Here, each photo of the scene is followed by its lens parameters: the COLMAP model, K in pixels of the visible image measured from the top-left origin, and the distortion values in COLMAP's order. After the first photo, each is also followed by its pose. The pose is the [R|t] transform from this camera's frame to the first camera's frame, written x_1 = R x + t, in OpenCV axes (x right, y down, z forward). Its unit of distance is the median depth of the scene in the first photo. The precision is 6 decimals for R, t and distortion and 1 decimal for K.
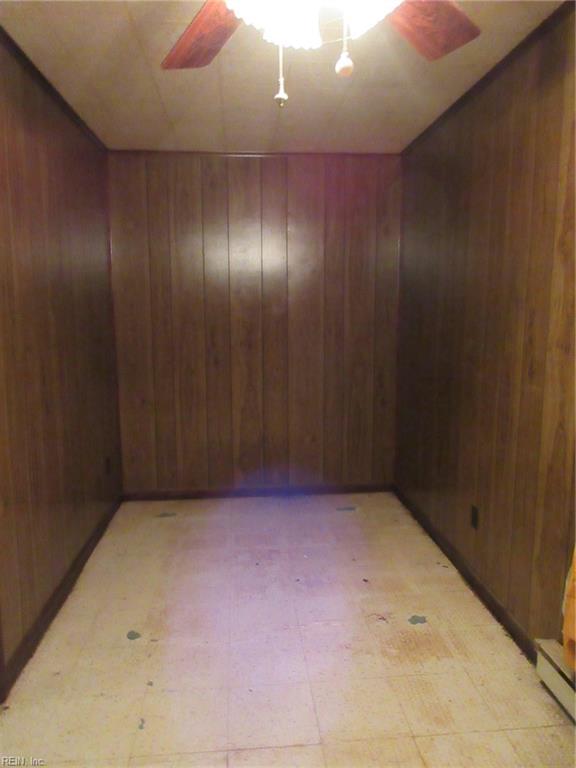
lens RADIAL K [[570.6, 0, 288.0], [0, 570.6, 384.0], [0, 0, 1]] dist [0.006615, 0.002065]
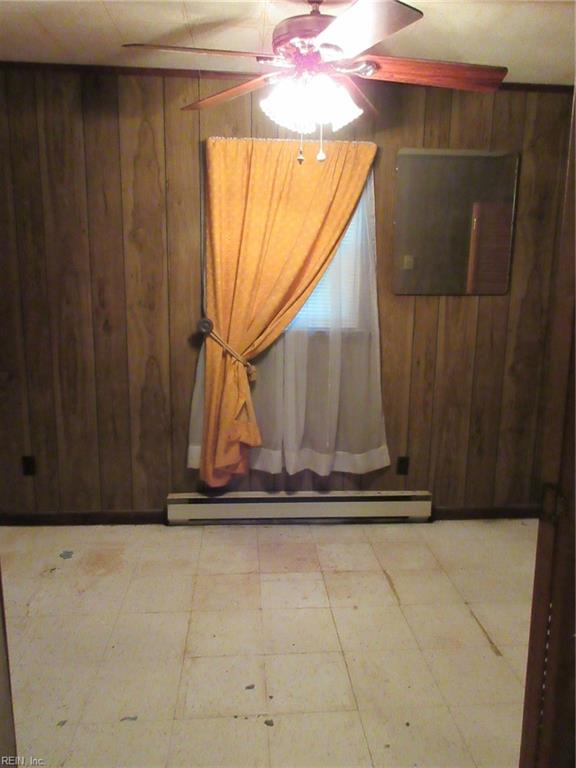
lens RADIAL K [[570.6, 0, 288.0], [0, 570.6, 384.0], [0, 0, 1]] dist [0.006615, 0.002065]
pose [[-0.003003, -0.163714, 0.986503, -0.987928], [0.122665, 0.978997, 0.162842, -0.058302], [-0.992444, 0.121499, 0.017142, 0.596635]]
